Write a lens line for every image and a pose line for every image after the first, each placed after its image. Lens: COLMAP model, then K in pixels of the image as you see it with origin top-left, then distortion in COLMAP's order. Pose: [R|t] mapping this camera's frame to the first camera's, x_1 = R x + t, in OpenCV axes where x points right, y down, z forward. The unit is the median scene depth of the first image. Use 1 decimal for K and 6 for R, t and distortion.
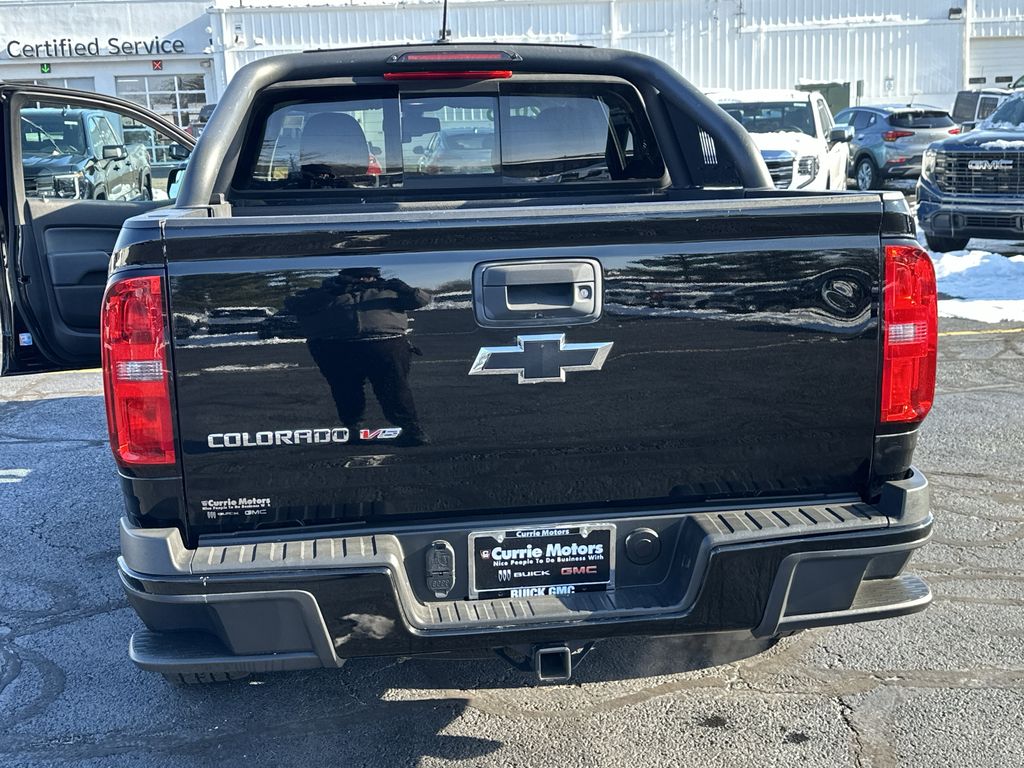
lens RADIAL K [[1279.3, 0, 512.0], [0, 1279.3, 384.0], [0, 0, 1]] dist [0.212110, -0.491313]
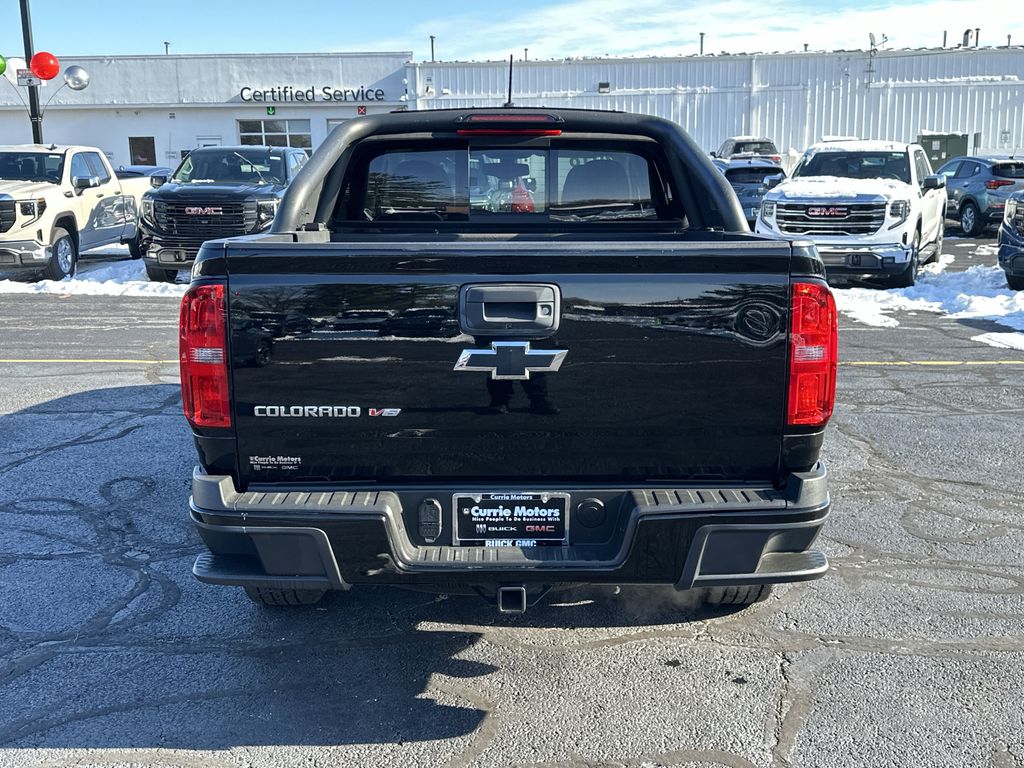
lens RADIAL K [[1120.0, 0, 529.0], [0, 1120.0, 377.9], [0, 0, 1]] dist [0.193386, -0.415507]
pose [[0.991988, 0.046527, -0.117456, 0.162572], [-0.047704, 0.998835, -0.007232, 0.004718], [0.116983, 0.012777, 0.993052, -0.105238]]
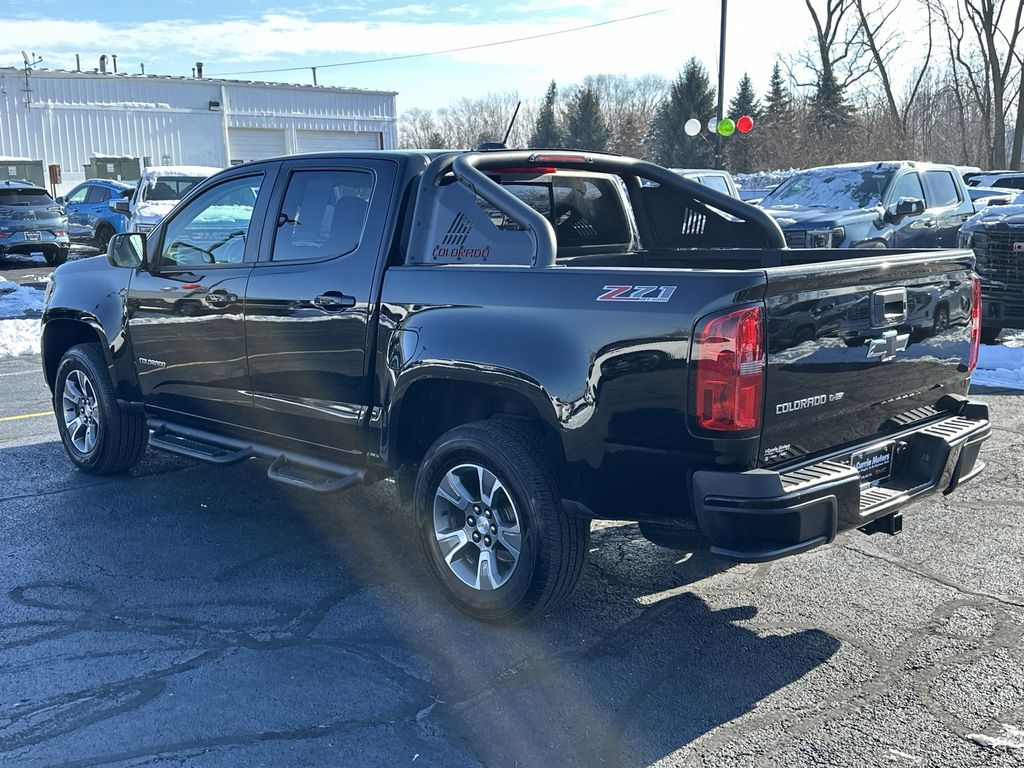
lens RADIAL K [[1120.0, 0, 529.0], [0, 1120.0, 377.9], [0, 0, 1]] dist [0.193386, -0.415507]
pose [[0.791207, -0.077677, 0.606595, -1.200026], [0.100305, 0.994951, -0.003424, -0.018430], [-0.603266, 0.063554, 0.795004, 0.077612]]
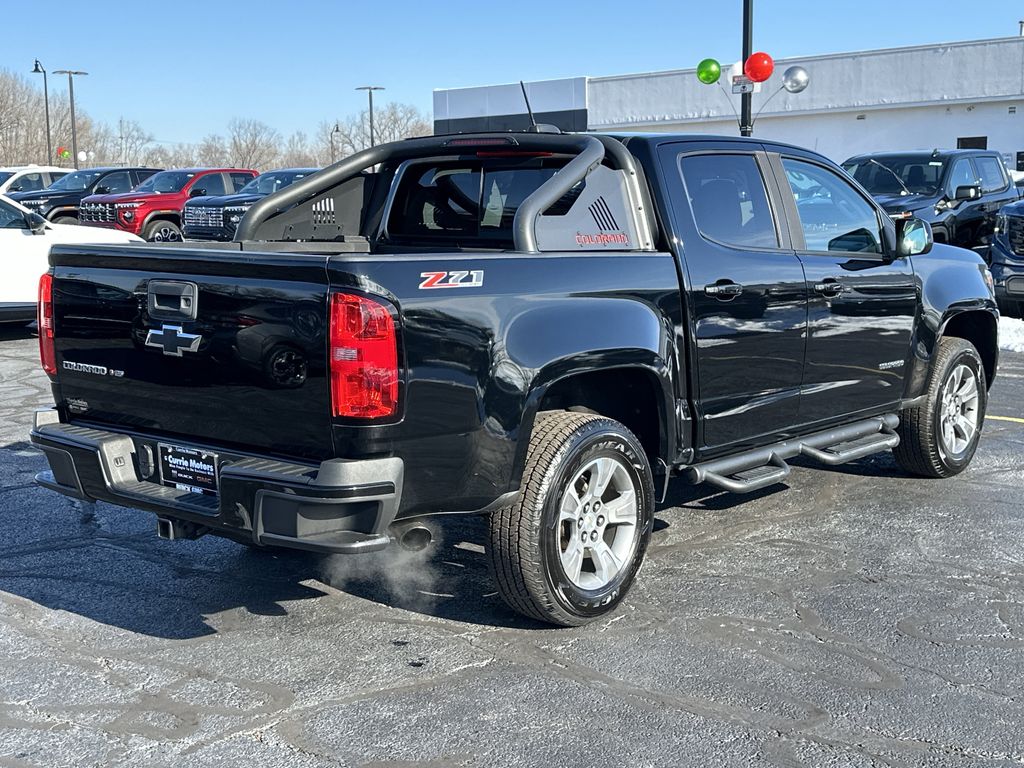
lens RADIAL K [[1408.0, 0, 515.3], [0, 1408.0, 382.5], [0, 0, 1]] dist [0.224297, -0.515840]
pose [[0.664463, 0.125402, -0.736725, 1.554449], [-0.151893, 0.987906, 0.031162, -0.084146], [0.731723, 0.091198, 0.675474, 0.089140]]
